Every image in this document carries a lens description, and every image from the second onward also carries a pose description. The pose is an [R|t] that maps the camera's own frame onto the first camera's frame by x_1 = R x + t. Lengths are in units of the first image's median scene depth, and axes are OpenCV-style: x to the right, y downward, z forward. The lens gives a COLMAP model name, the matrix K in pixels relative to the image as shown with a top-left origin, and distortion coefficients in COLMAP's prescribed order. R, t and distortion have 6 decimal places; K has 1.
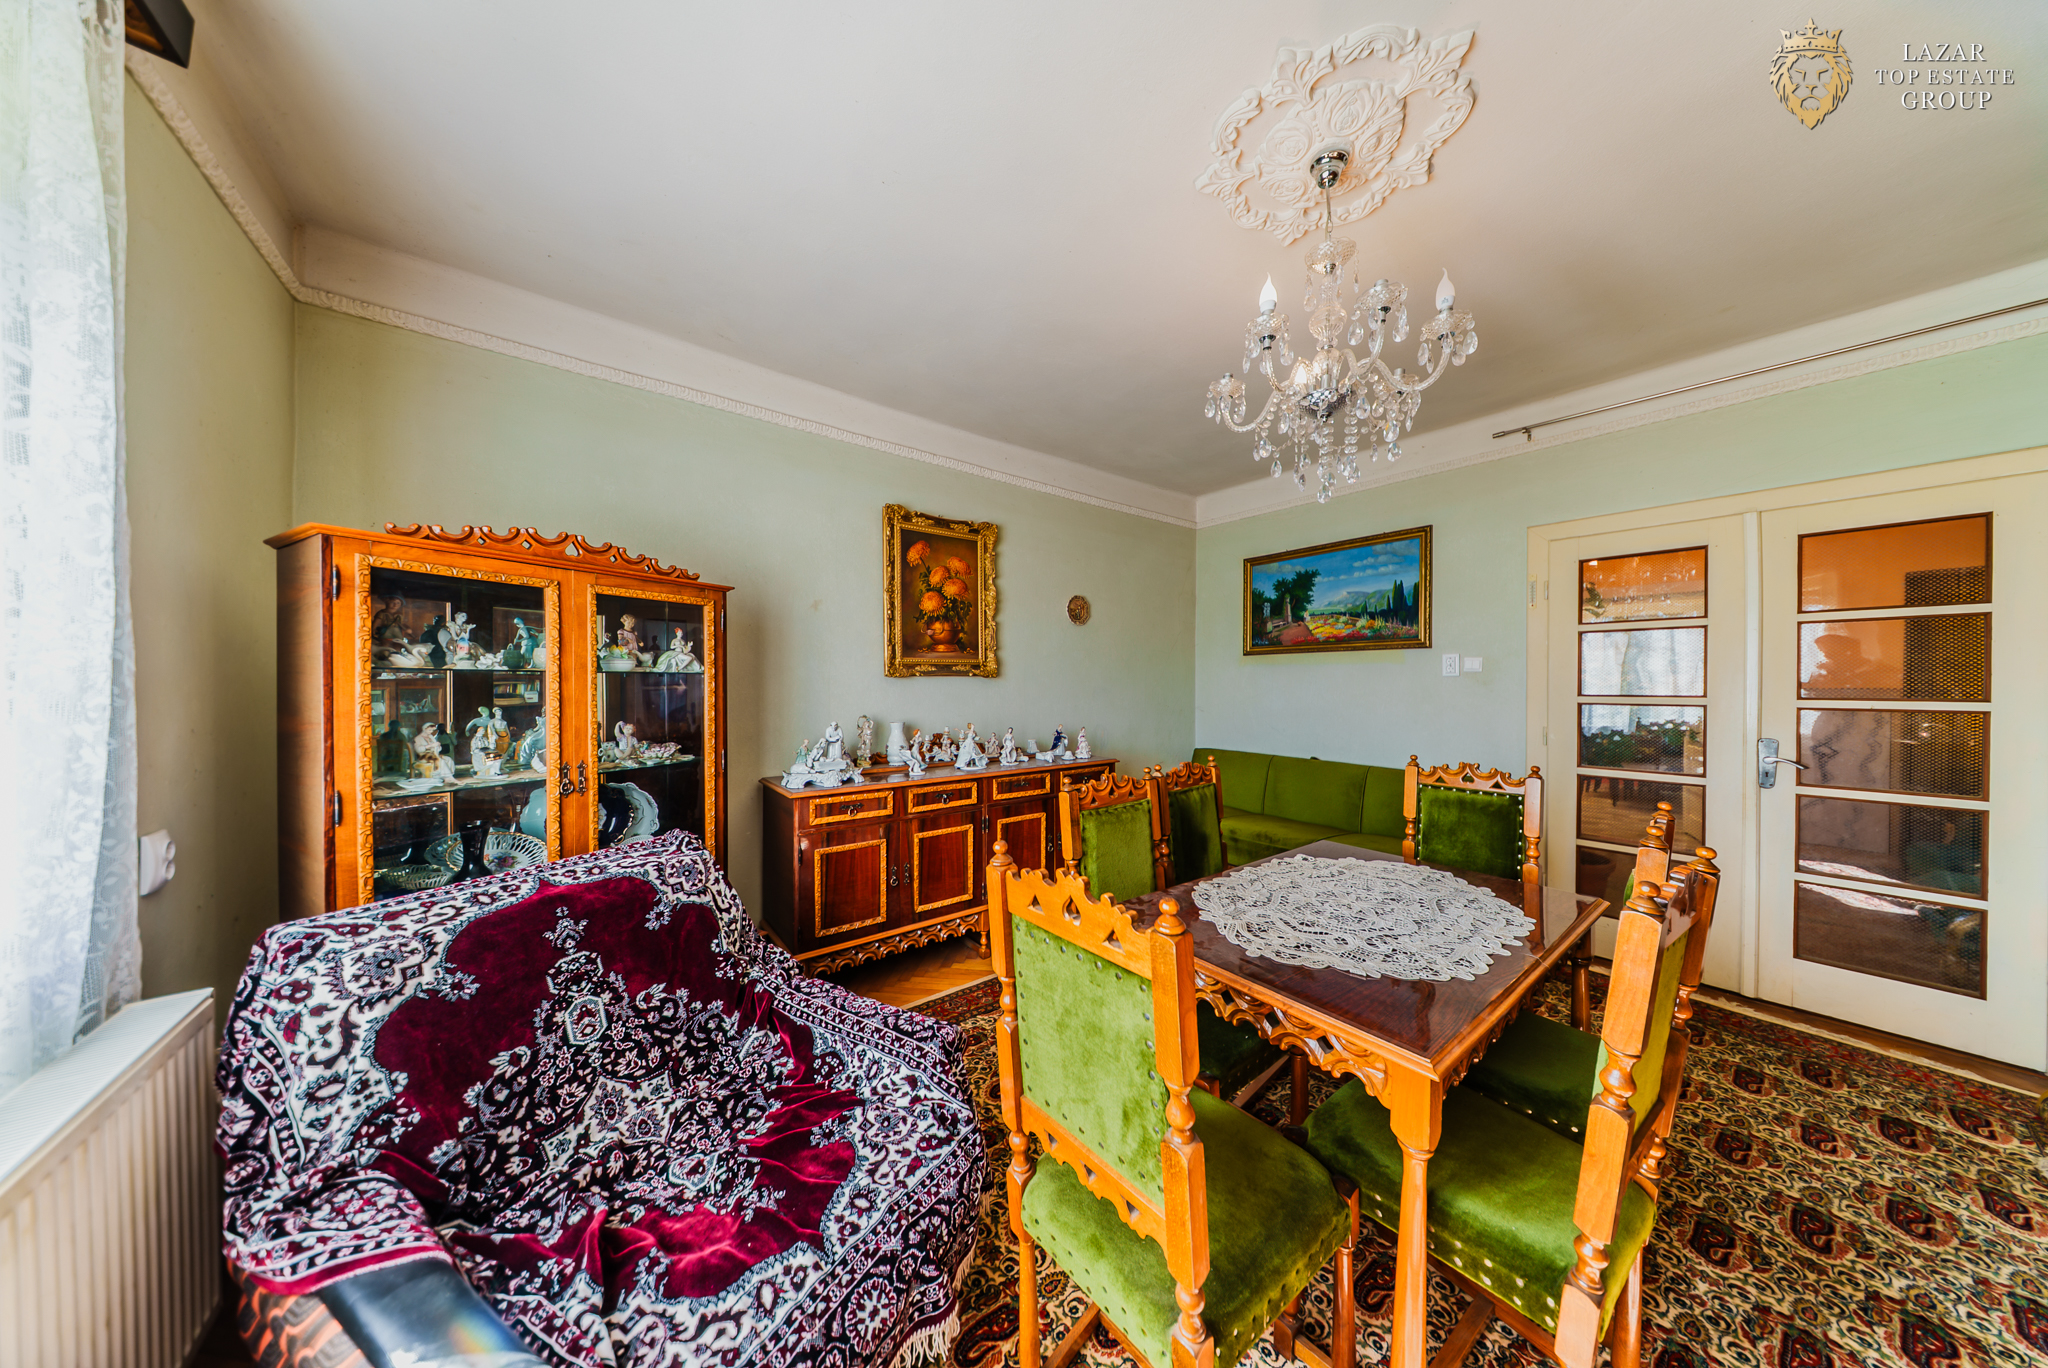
lens RADIAL K [[603.8, 0, 1031.2], [0, 603.8, 692.9], [0, 0, 1]] dist [0.000518, -0.000489]
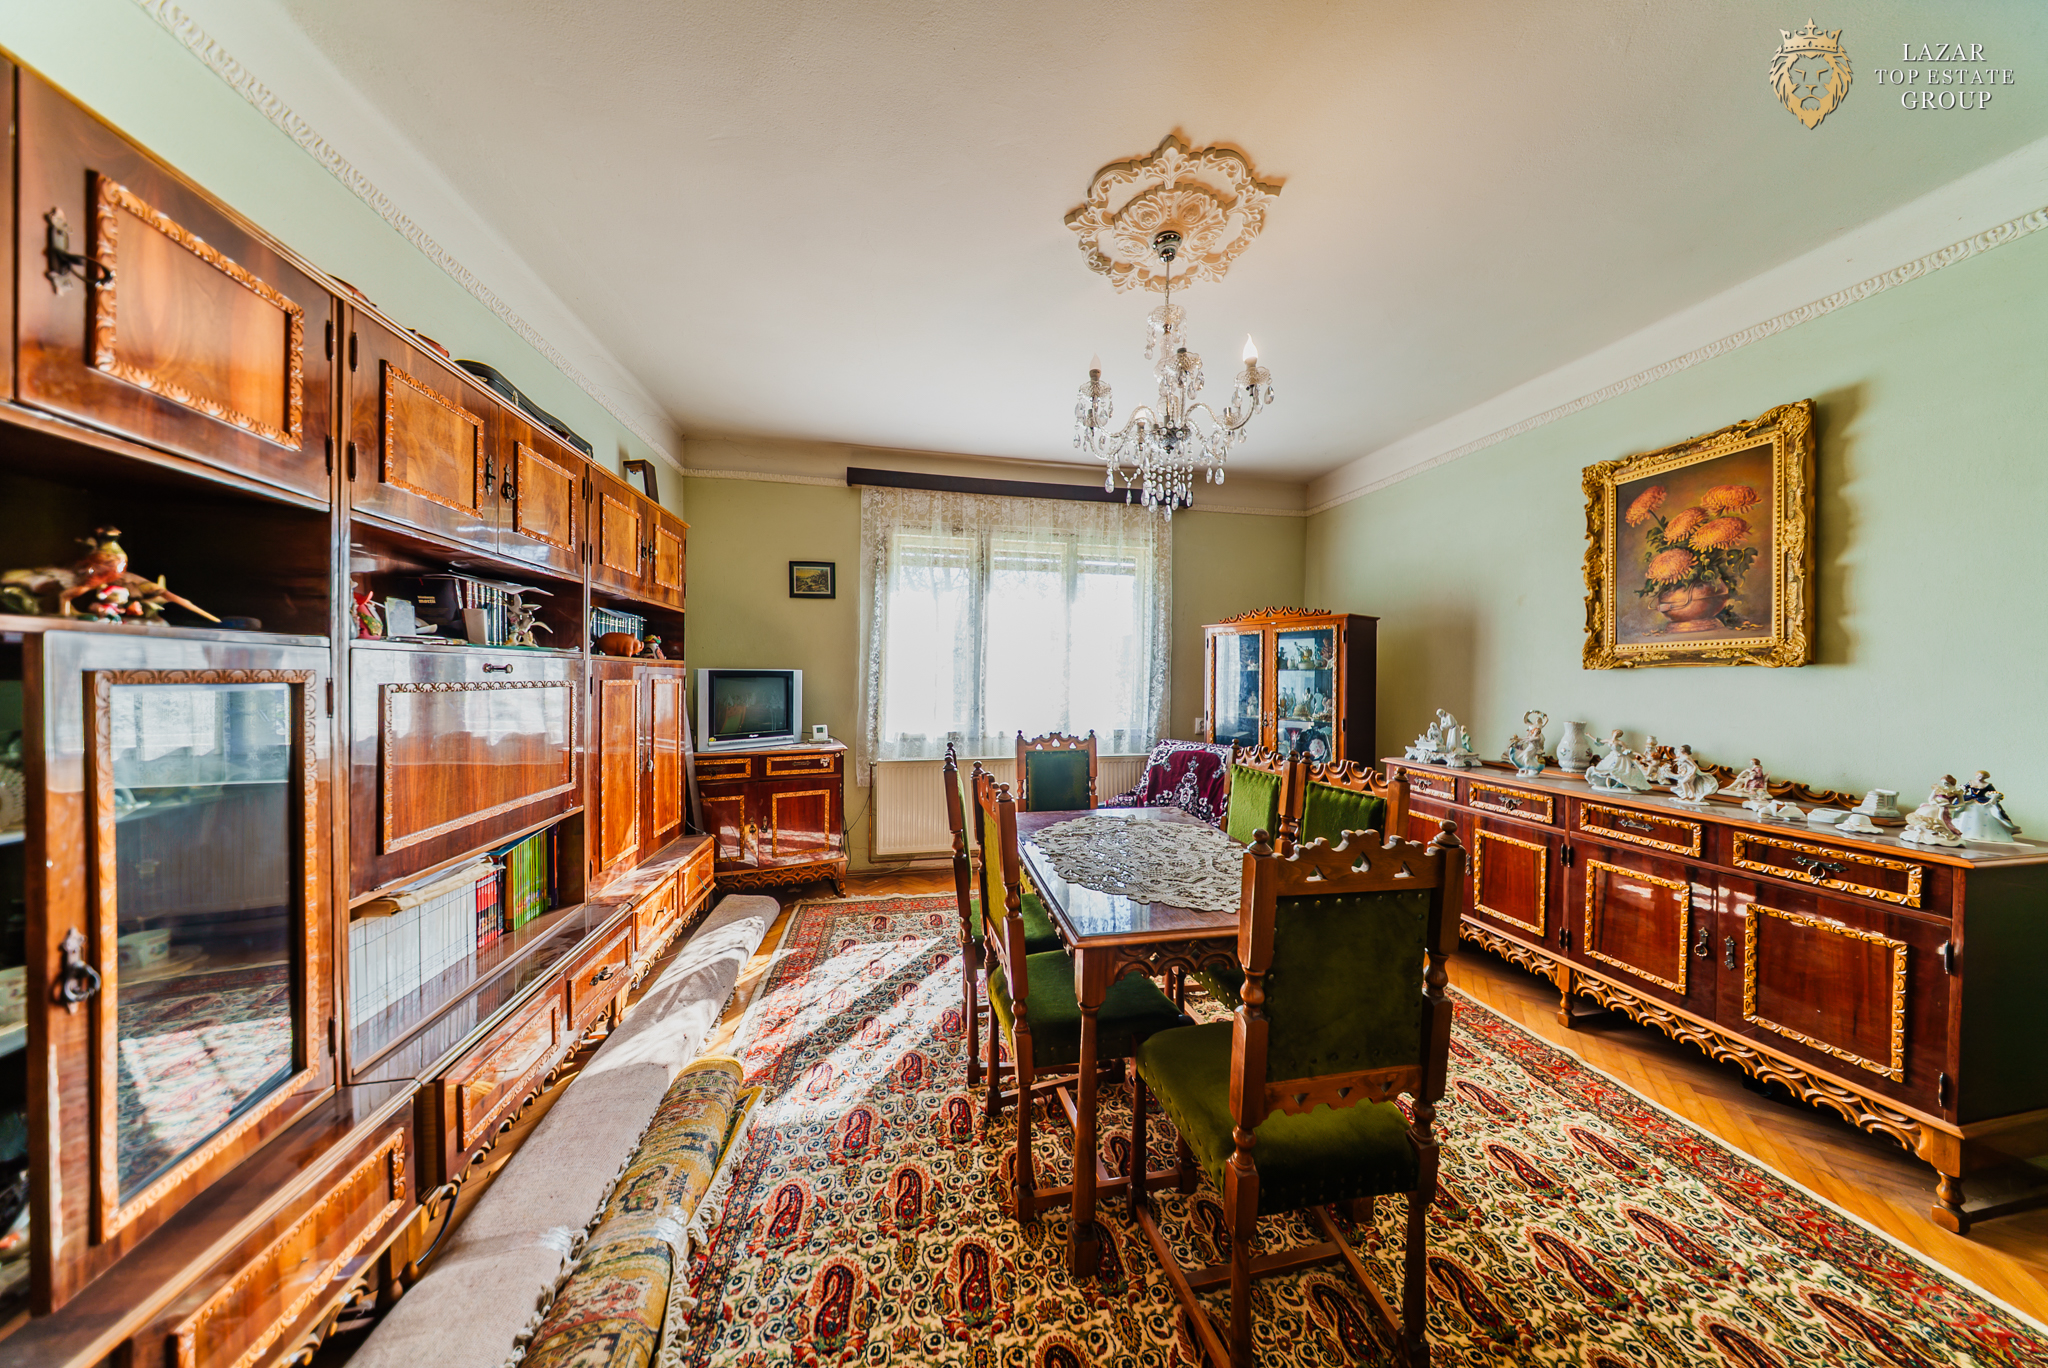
lens RADIAL K [[603.8, 0, 1029.1], [0, 603.8, 679.5], [0, 0, 1]] dist [0.000518, -0.000489]
pose [[-0.455882, 0.004283, -0.890030, 0.833956], [-0.015630, 0.999796, 0.012817, -0.009422], [0.889903, 0.019754, -0.455721, 0.647014]]
